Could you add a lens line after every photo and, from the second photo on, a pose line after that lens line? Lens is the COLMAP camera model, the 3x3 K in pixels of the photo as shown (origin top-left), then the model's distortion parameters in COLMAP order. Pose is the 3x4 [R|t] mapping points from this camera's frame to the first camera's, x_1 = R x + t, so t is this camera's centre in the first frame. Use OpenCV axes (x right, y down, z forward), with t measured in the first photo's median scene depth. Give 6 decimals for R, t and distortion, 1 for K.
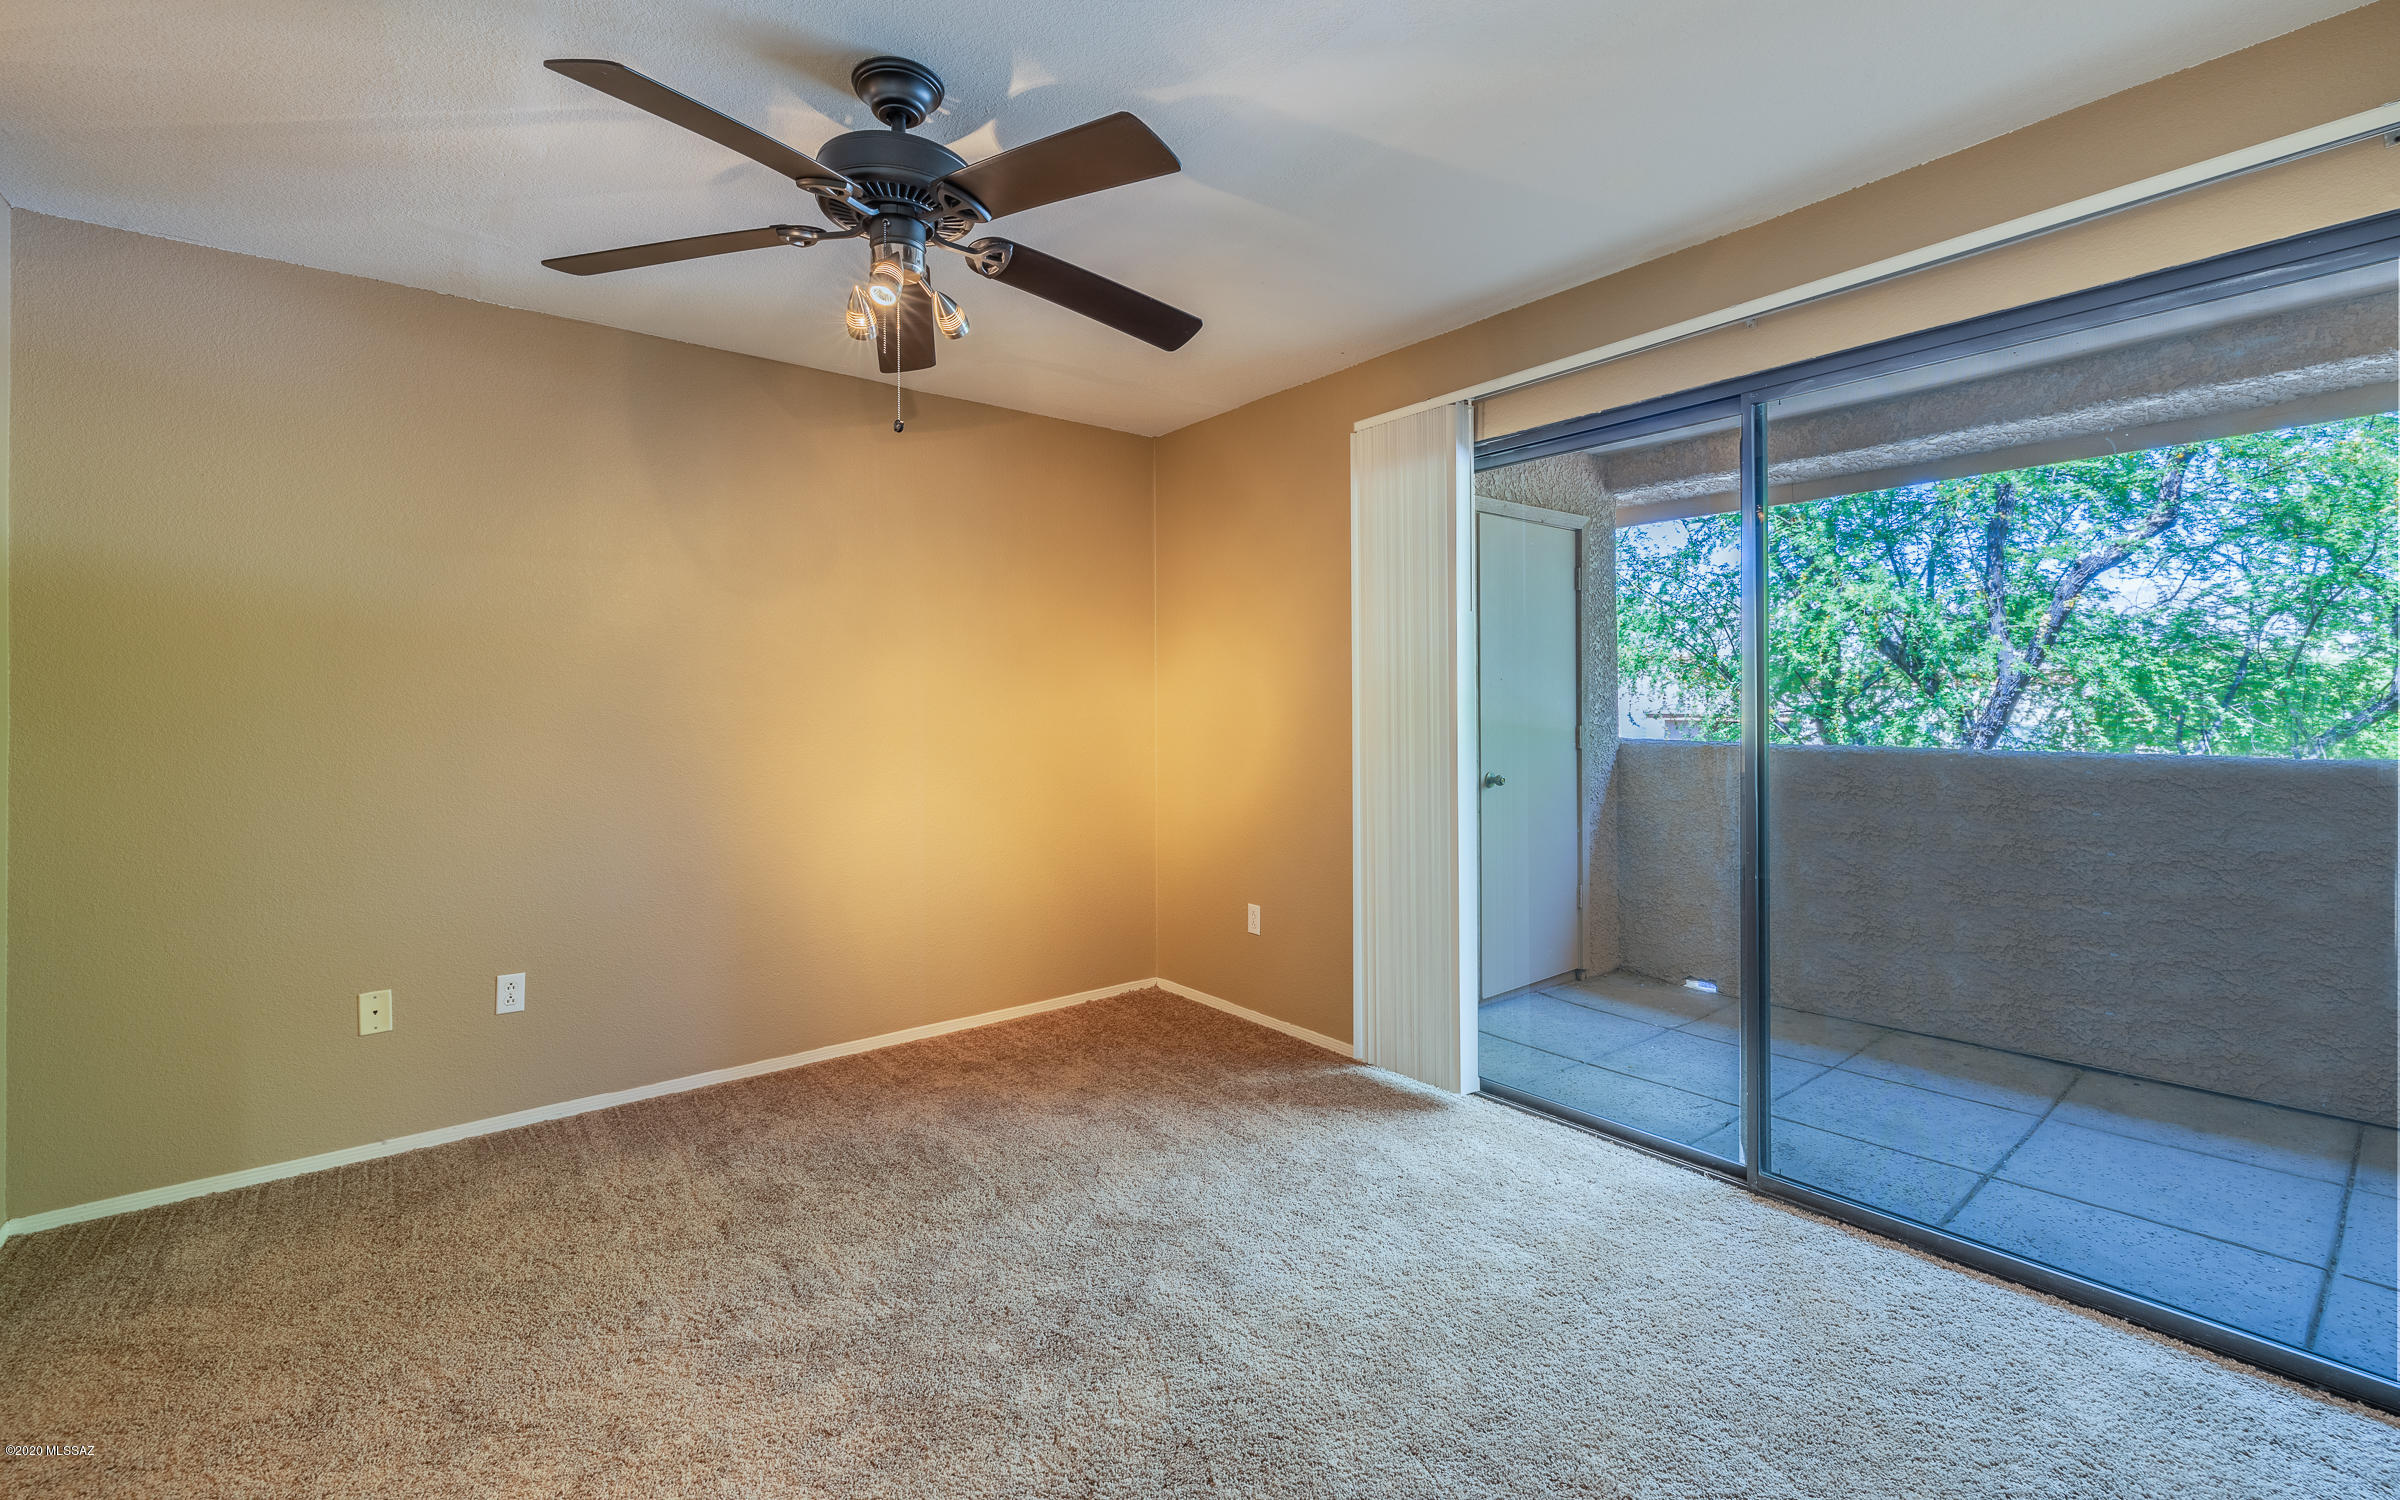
lens RADIAL K [[972.3, 0, 1200.0], [0, 972.3, 750.0], [0, 0, 1]] dist [0.003384, 0.000200]
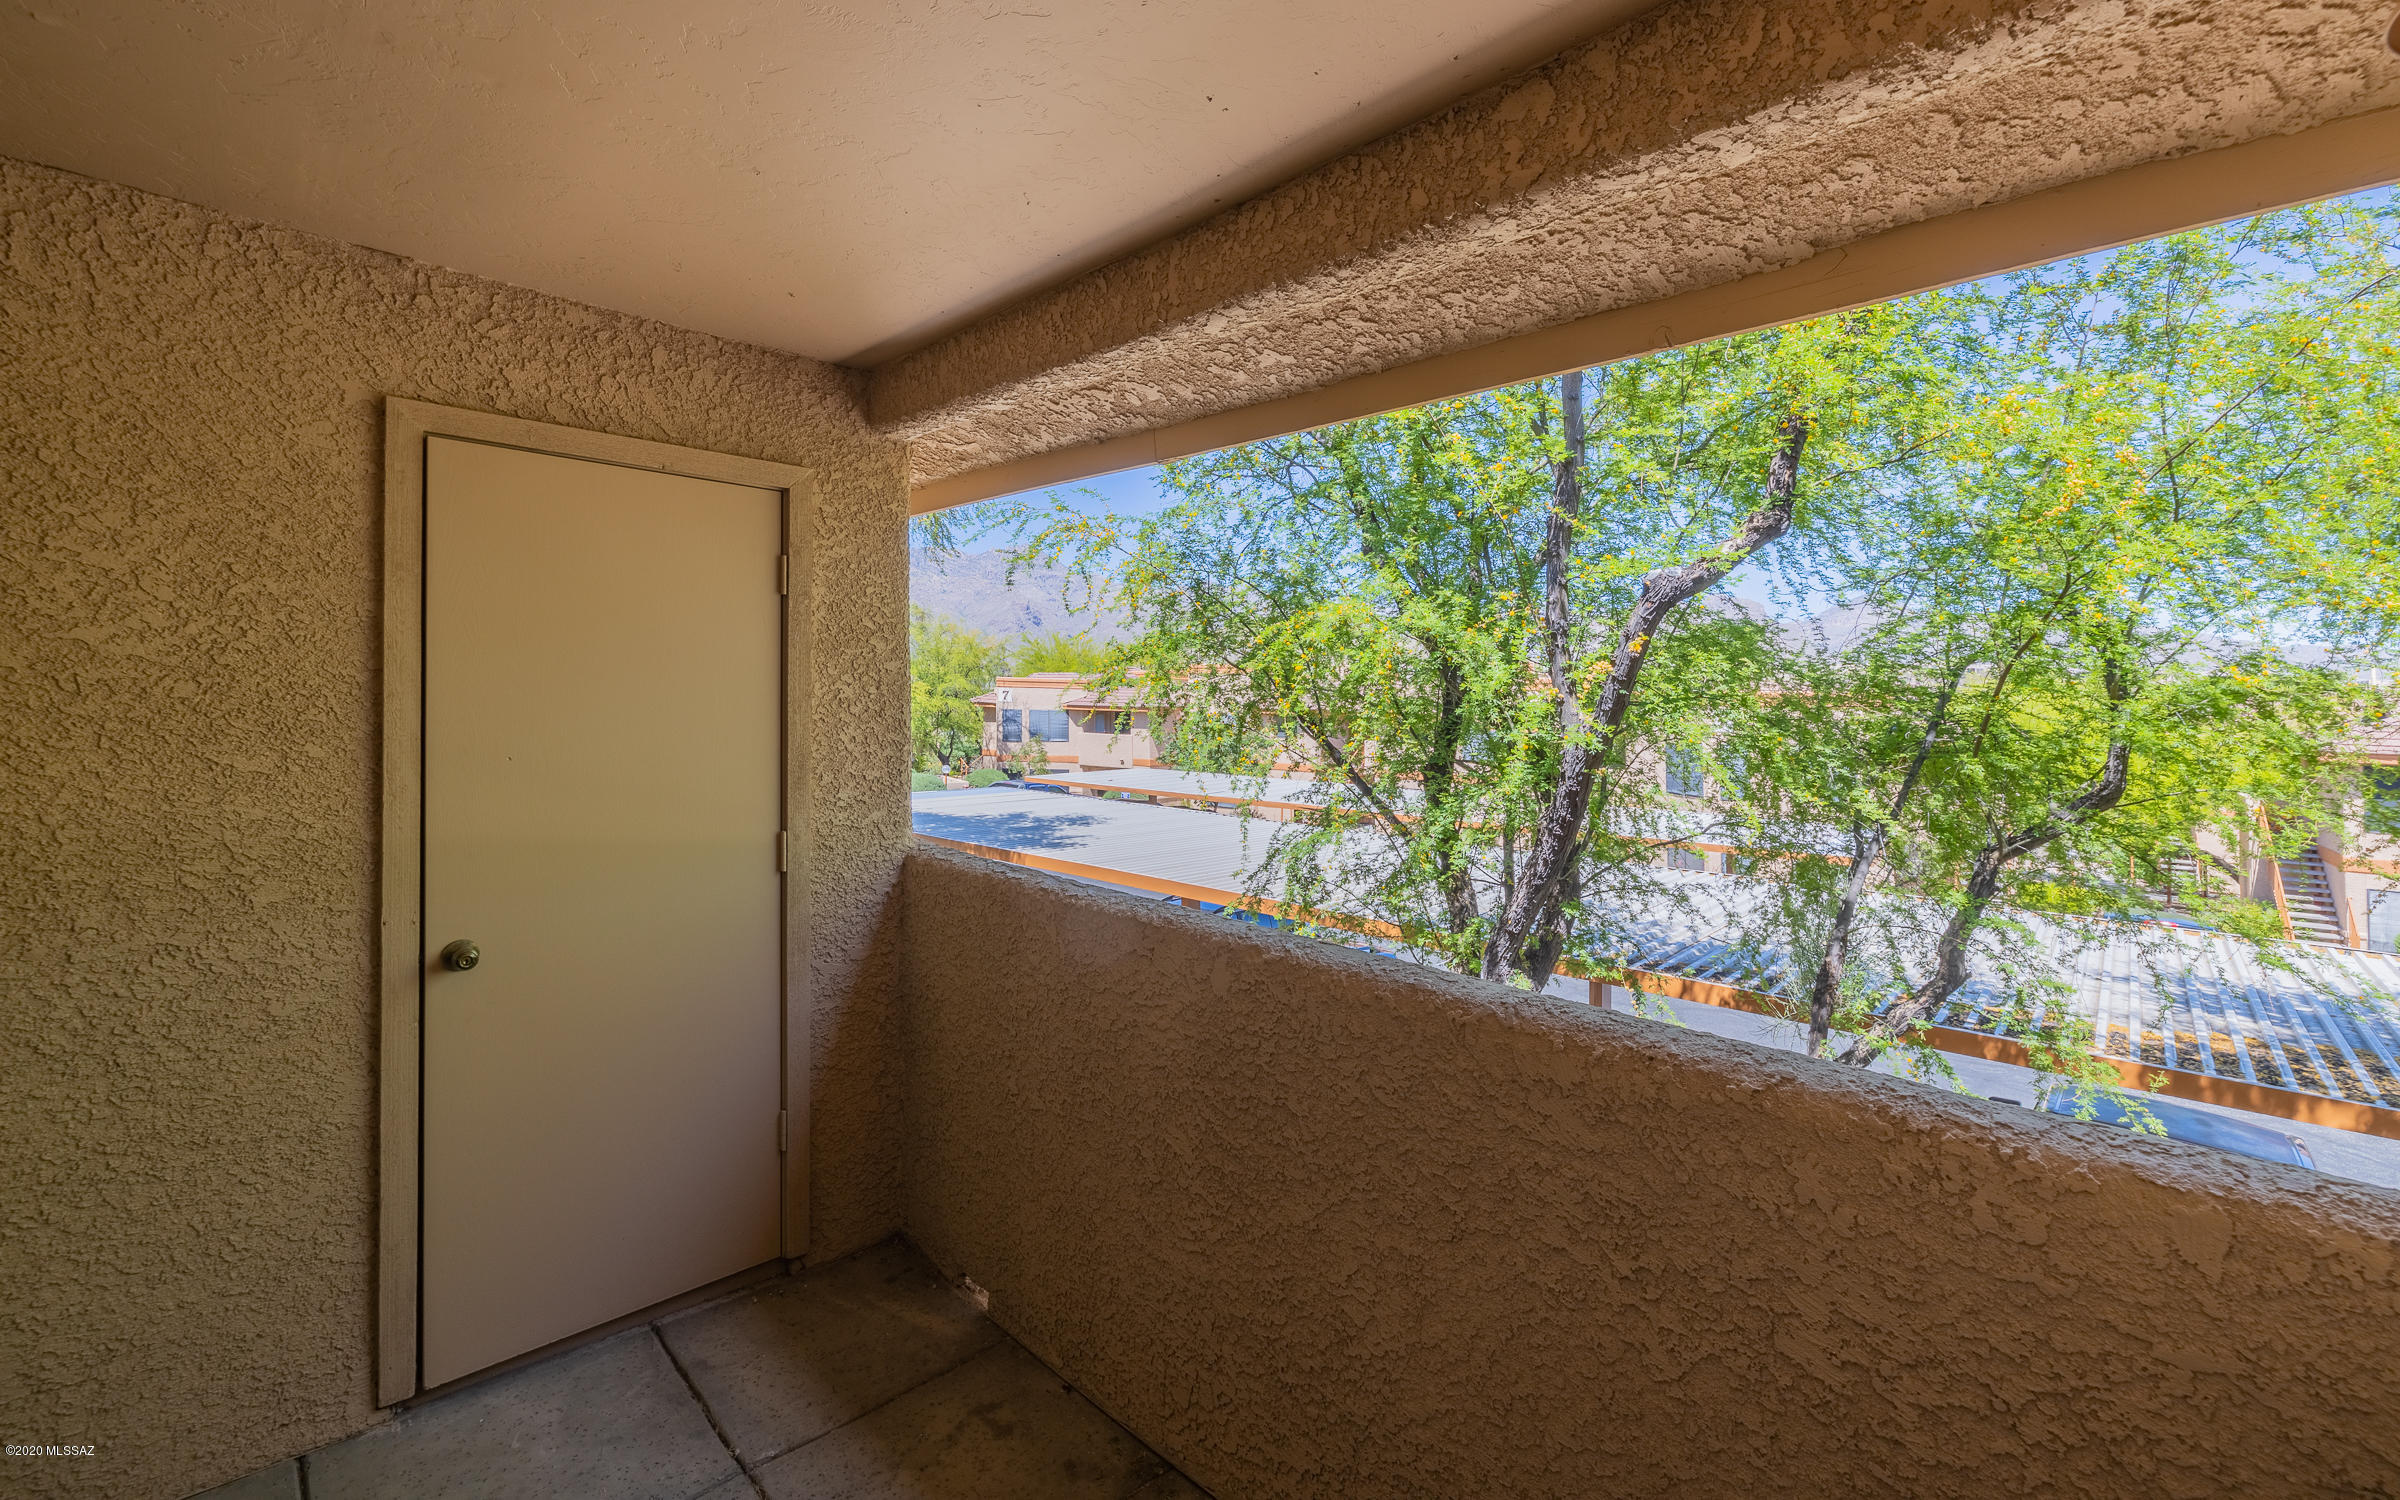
lens RADIAL K [[972.3, 0, 1200.0], [0, 972.3, 750.0], [0, 0, 1]] dist [0.003384, 0.000200]
pose [[0.993432, 0.012216, 0.113770, 0.805250], [-0.008682, 0.999466, -0.031501, -0.079307], [-0.114094, 0.030306, 0.993008, 0.573952]]
